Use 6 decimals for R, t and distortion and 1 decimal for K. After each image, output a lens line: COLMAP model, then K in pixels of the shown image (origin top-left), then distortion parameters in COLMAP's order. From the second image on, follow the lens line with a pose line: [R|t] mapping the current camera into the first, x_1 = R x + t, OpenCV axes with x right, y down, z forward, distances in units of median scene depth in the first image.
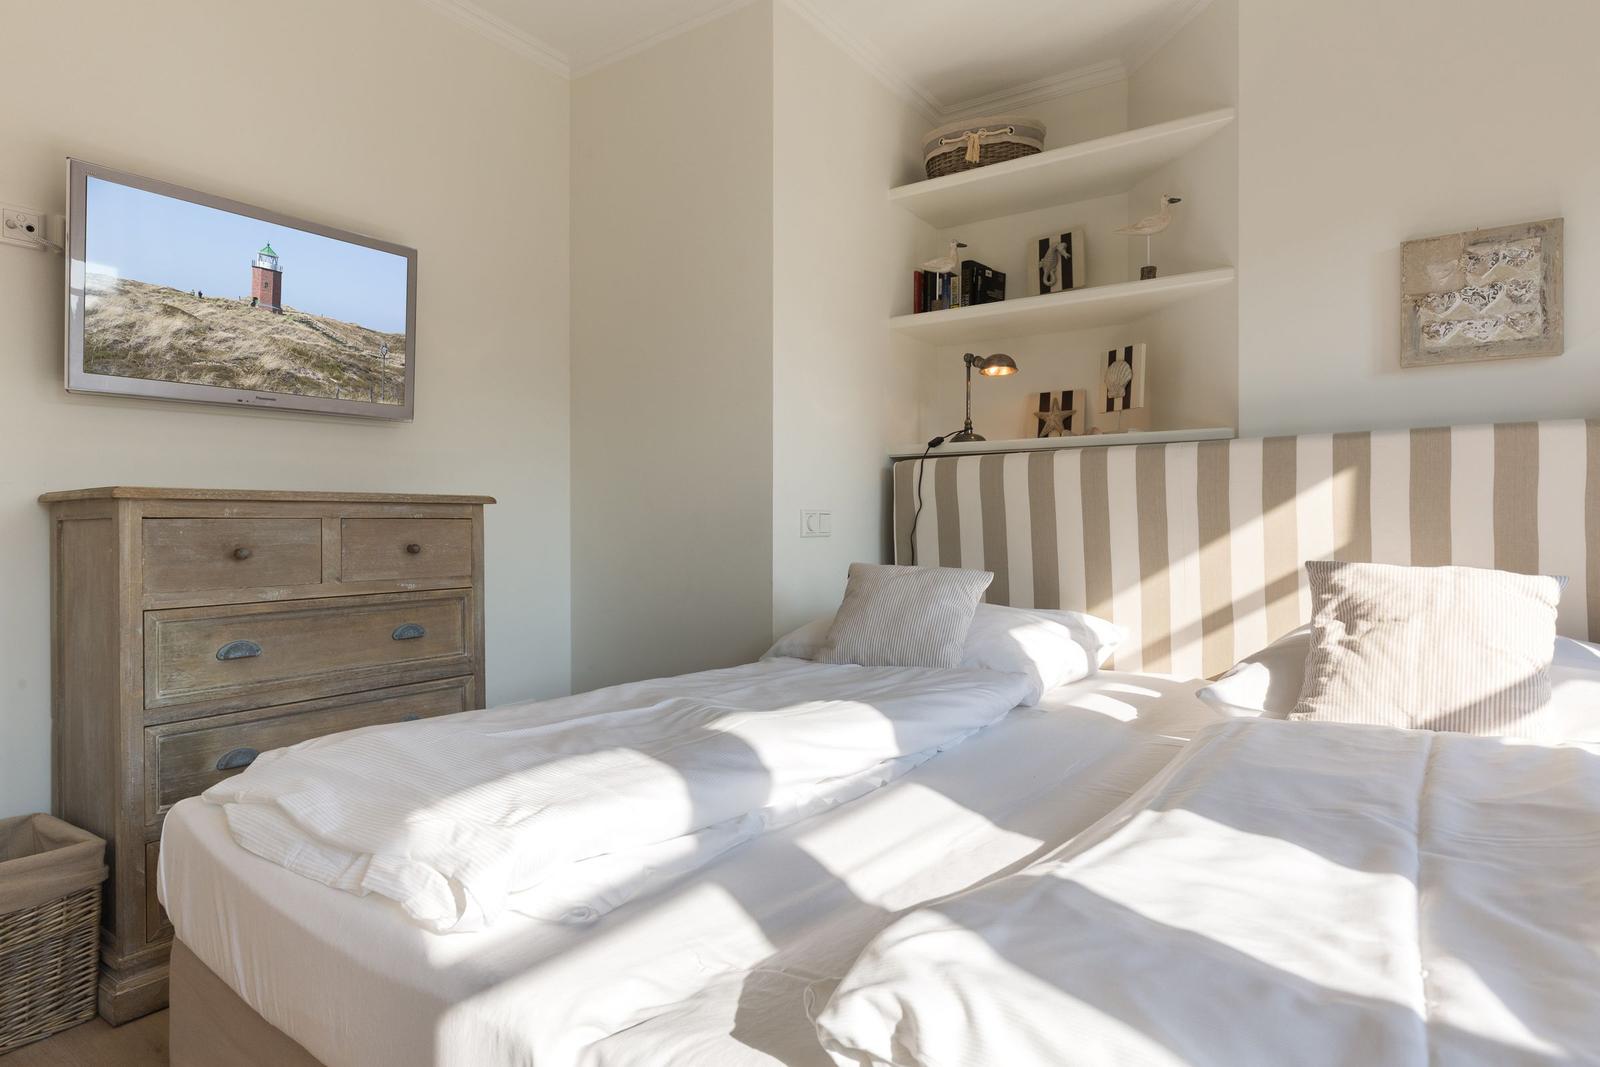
lens RADIAL K [[863.7, 0, 805.5], [0, 863.7, 531.8], [0, 0, 1]] dist [-0.000594, 0.001027]
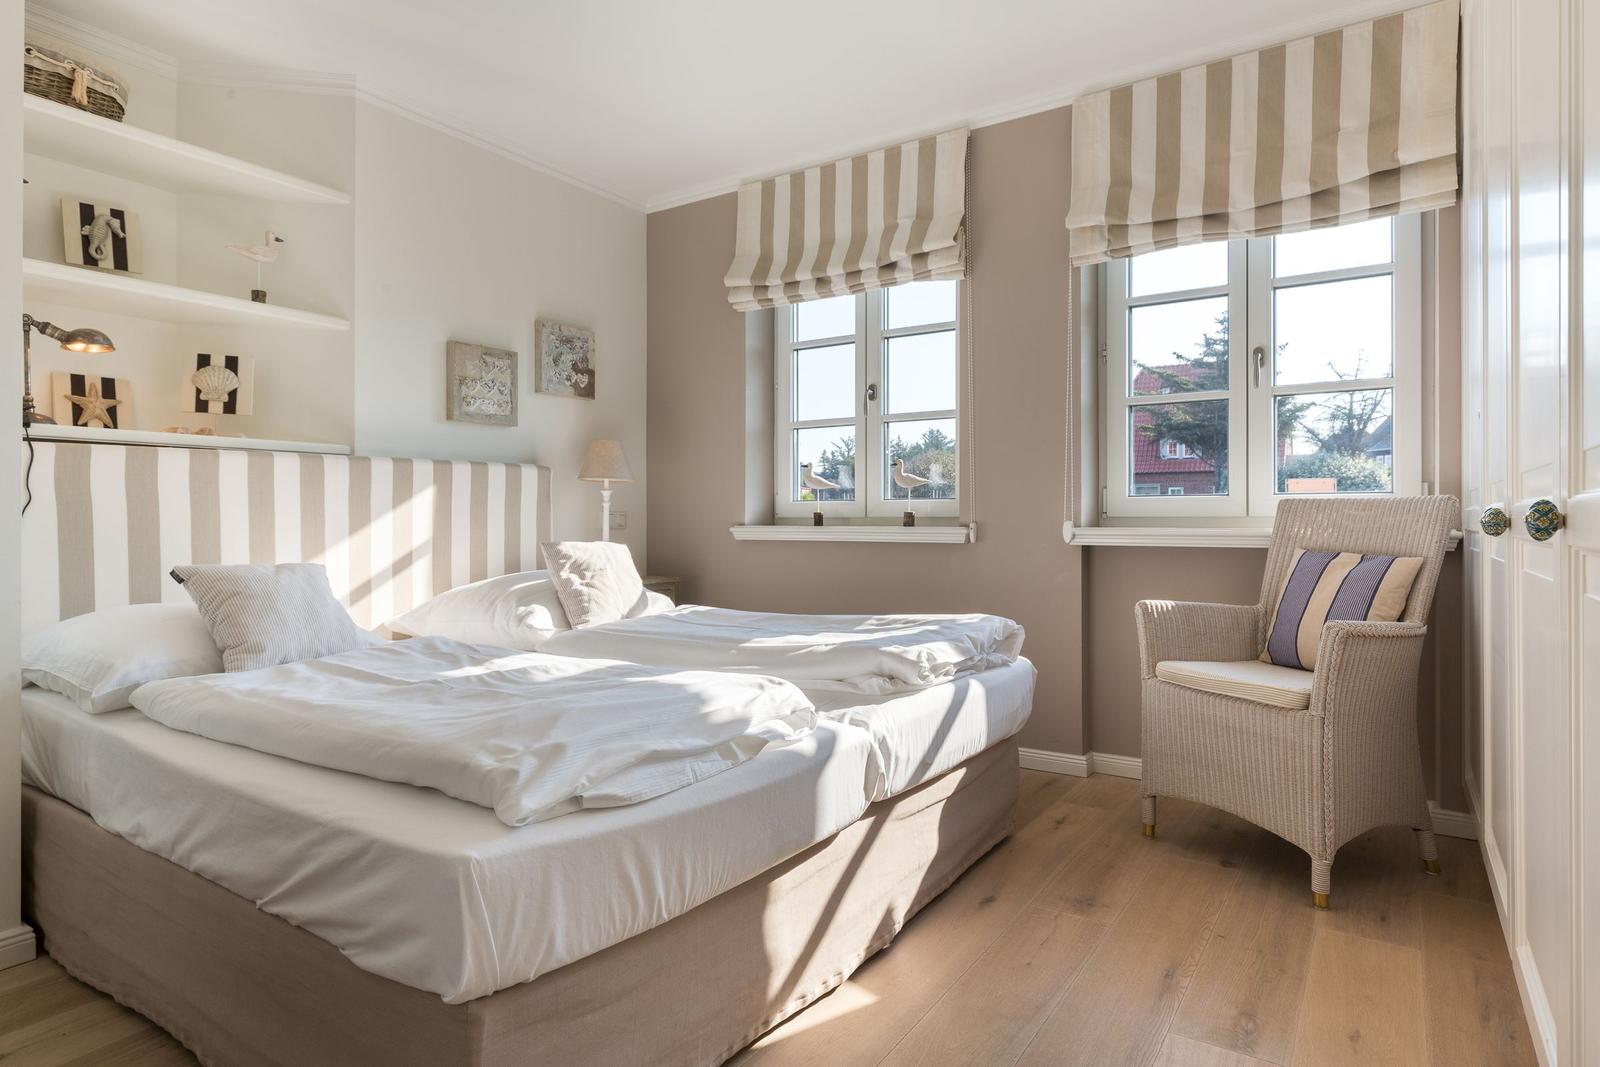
lens RADIAL K [[863.7, 0, 805.5], [0, 863.7, 531.8], [0, 0, 1]] dist [-0.000594, 0.001027]
pose [[0.003979, -0.016463, 0.999857, -0.723260], [0.012285, 0.999790, 0.016413, -0.005750], [-0.999917, 0.012218, 0.004180, 0.296500]]
